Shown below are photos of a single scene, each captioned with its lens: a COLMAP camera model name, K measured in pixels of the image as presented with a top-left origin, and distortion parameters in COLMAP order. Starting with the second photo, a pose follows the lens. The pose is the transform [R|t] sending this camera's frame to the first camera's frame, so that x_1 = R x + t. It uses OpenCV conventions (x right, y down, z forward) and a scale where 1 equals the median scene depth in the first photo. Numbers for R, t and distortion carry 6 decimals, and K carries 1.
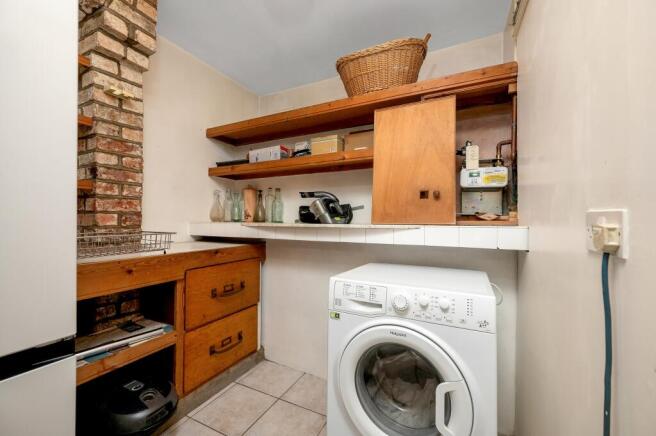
lens RADIAL K [[260.0, 0, 326.6], [0, 260.0, 219.1], [0, 0, 1]] dist [-0.017363, -0.000237]
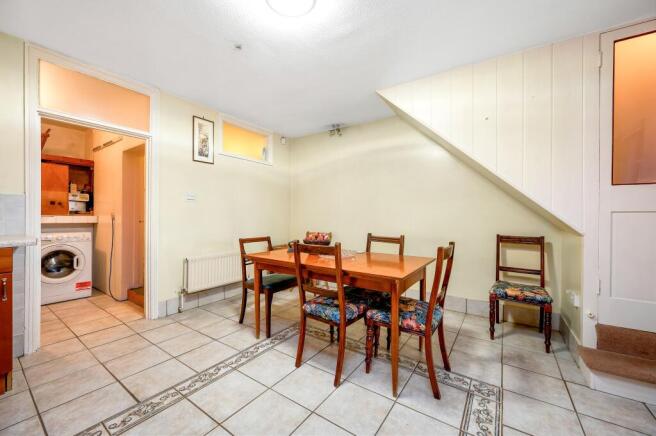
lens RADIAL K [[260.0, 0, 324.8], [0, 260.0, 216.0], [0, 0, 1]] dist [-0.017363, -0.000237]
pose [[0.151483, -0.001560, 0.988459, -1.731674], [-0.015755, 0.999868, 0.003993, -0.023343], [-0.988334, -0.016178, 0.151438, -2.040229]]
